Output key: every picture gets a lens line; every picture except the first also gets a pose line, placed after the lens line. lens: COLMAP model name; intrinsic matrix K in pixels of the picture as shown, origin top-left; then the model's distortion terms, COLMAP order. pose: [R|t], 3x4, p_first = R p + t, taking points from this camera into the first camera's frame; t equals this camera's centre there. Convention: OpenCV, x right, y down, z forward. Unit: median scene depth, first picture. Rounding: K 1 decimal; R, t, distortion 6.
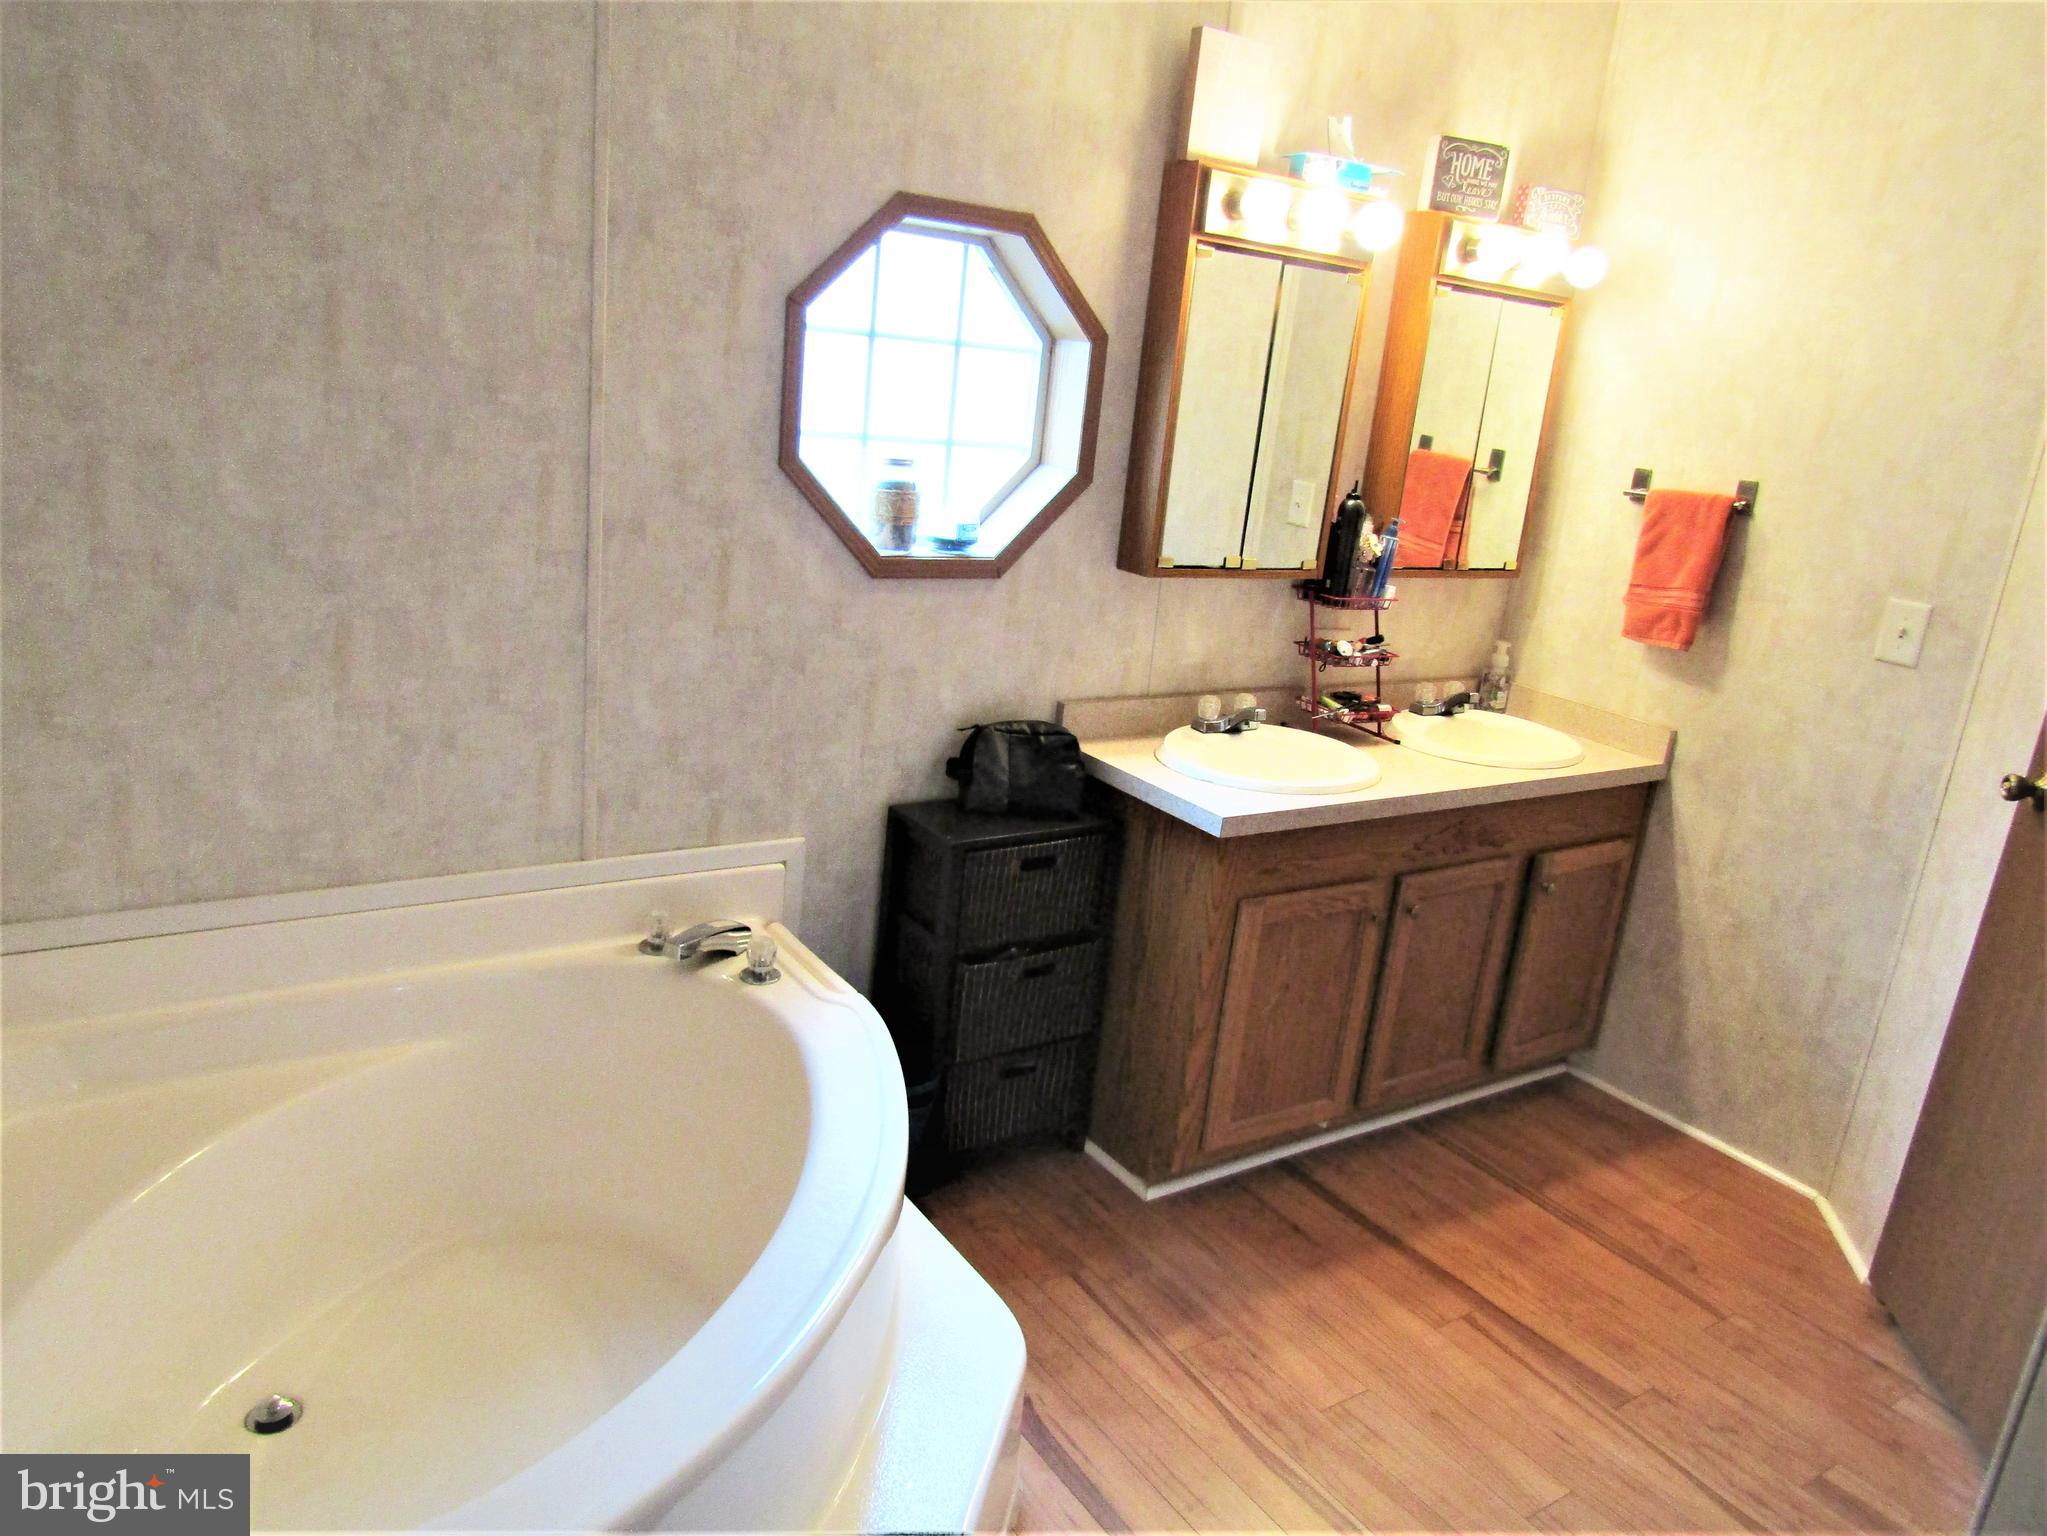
lens RADIAL K [[1463.9, 0, 1020.8], [0, 1463.9, 768.7], [0, 0, 1]] dist [-0.009481, 0.000761]
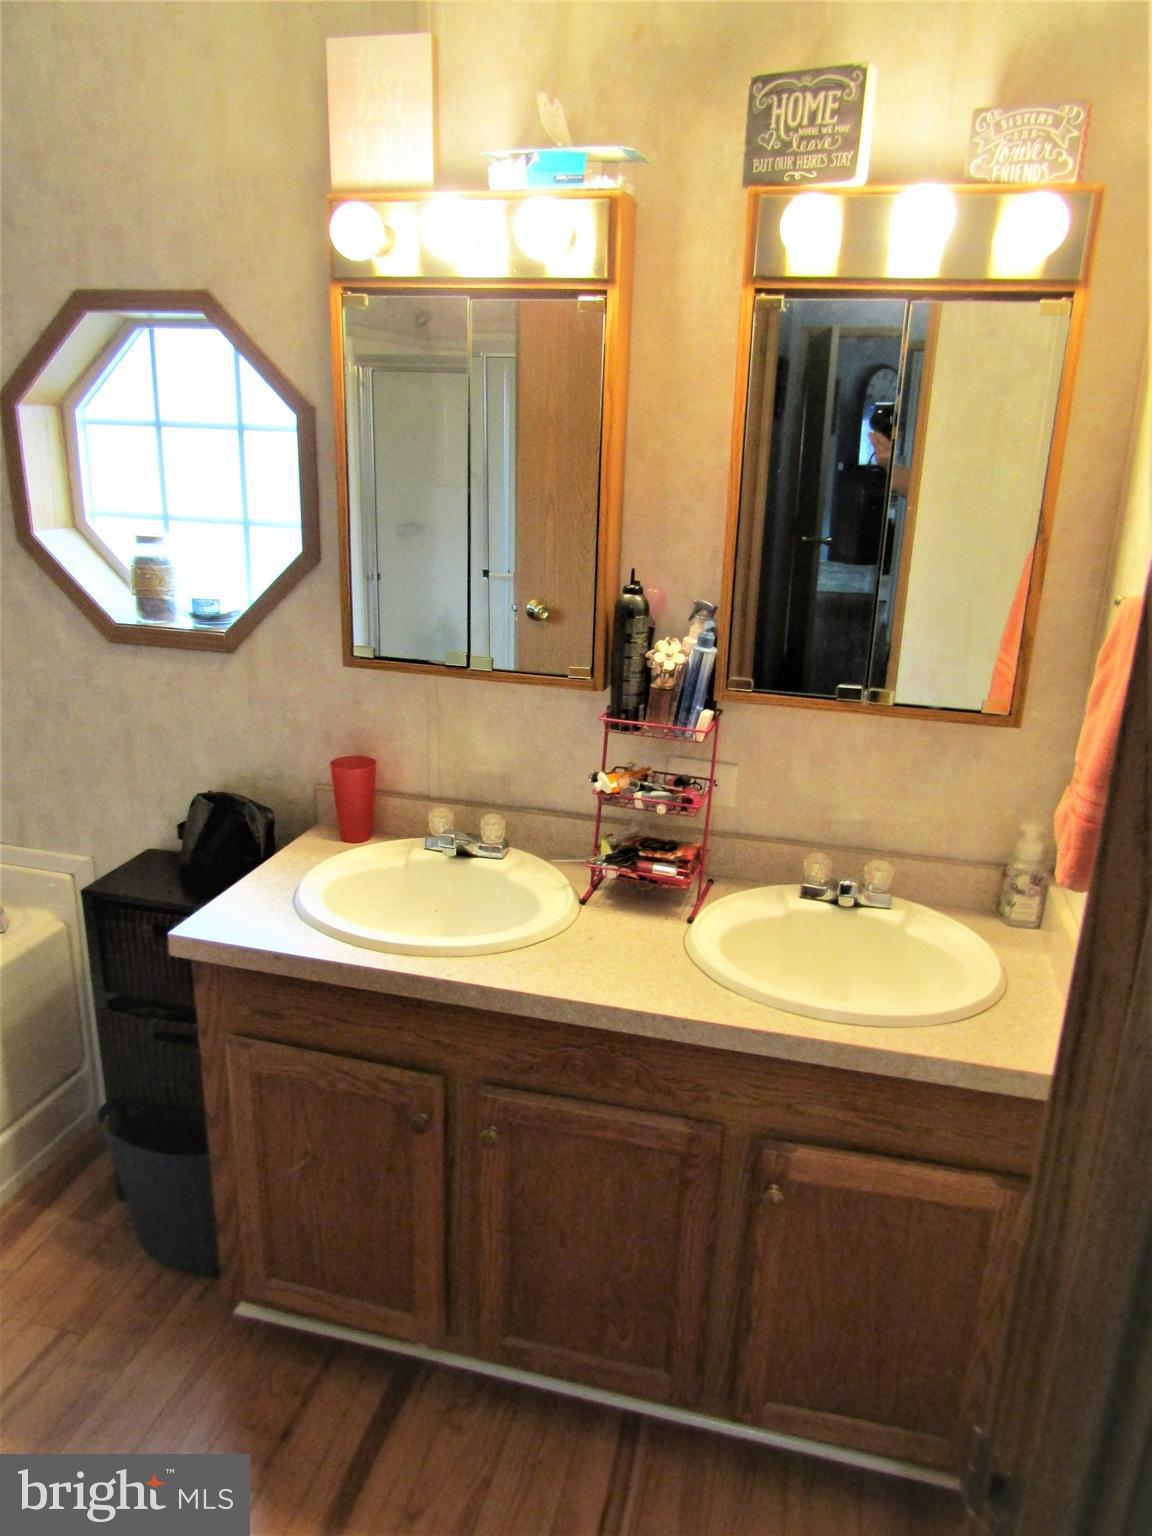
lens RADIAL K [[1098.5, 0, 574.3], [0, 1098.5, 764.6], [0, 0, 1]] dist [-0.009481, 0.000761]
pose [[0.658684, 0.150467, -0.737221, 0.704892], [-0.169732, 0.984259, 0.049238, -0.129261], [0.733025, 0.092698, 0.673855, 0.651711]]
